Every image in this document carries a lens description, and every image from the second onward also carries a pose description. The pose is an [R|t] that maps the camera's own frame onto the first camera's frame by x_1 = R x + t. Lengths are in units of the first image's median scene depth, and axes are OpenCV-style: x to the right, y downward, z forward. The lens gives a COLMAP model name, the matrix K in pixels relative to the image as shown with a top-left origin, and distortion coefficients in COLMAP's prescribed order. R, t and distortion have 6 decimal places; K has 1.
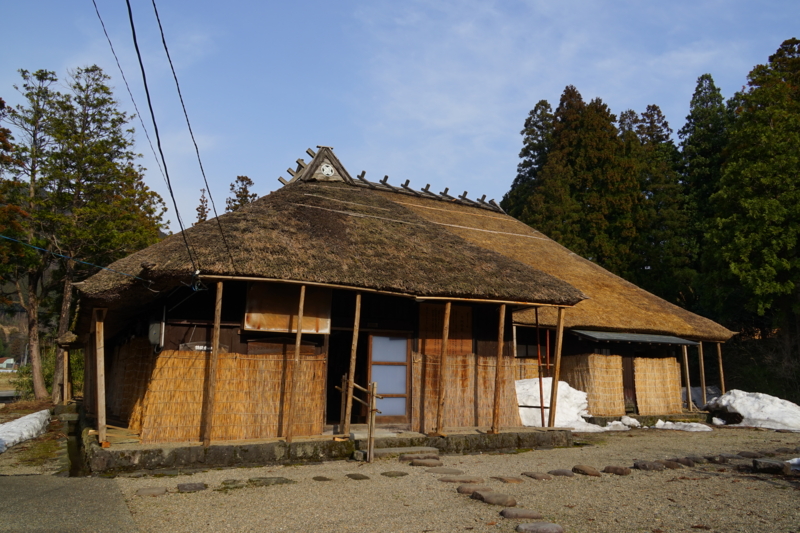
lens RADIAL K [[606.7, 0, 399.4], [0, 606.7, 264.3], [0, 0, 1]] dist [-0.024002, 0.002444]
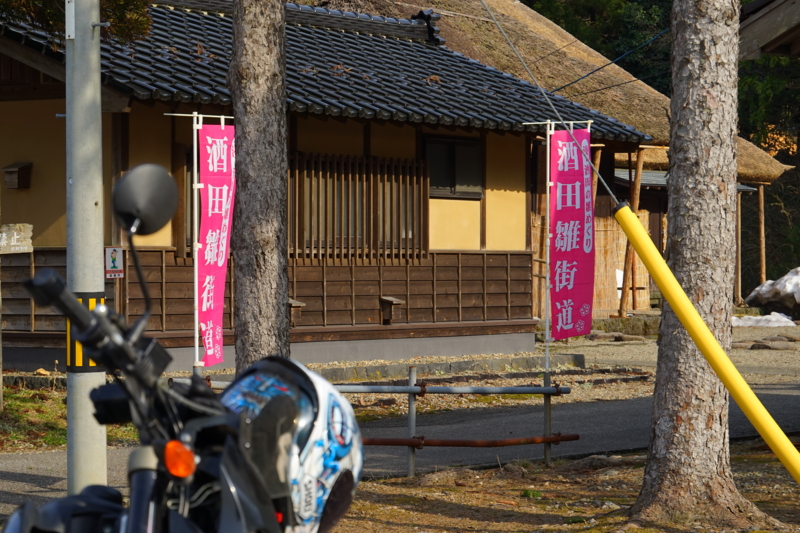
lens RADIAL K [[2542.5, 0, 399.9], [0, 2542.5, 266.9], [0, 0, 1]] dist [0.120859, 0.000000]
pose [[0.885305, -0.012567, 0.464841, -0.837280], [-0.073726, 0.983198, 0.166993, -0.158734], [-0.459129, -0.182111, 0.869503, -0.874465]]
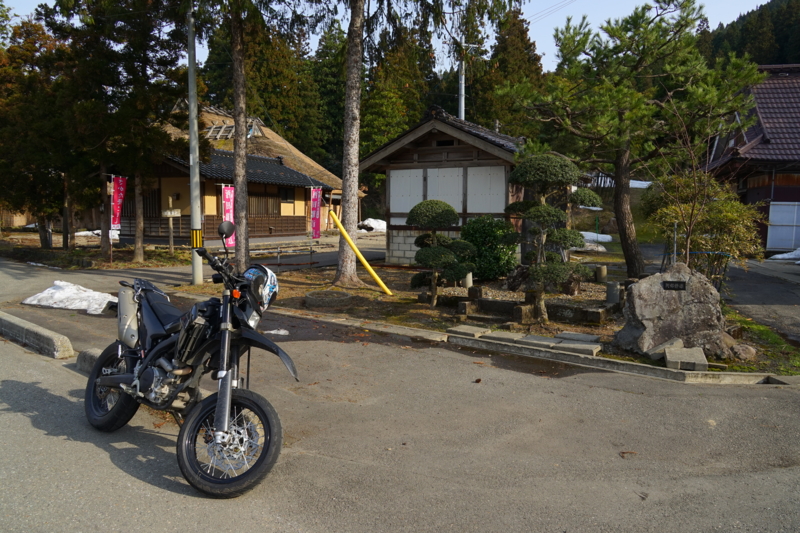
lens RADIAL K [[606.7, 0, 400.3], [0, 606.7, 266.0], [0, 0, 1]] dist [-0.024002, 0.002444]
pose [[0.768474, -0.057341, 0.637306, -0.844102], [-0.118079, 0.966164, 0.229311, -0.170910], [-0.628891, -0.251472, 0.735702, -0.868144]]
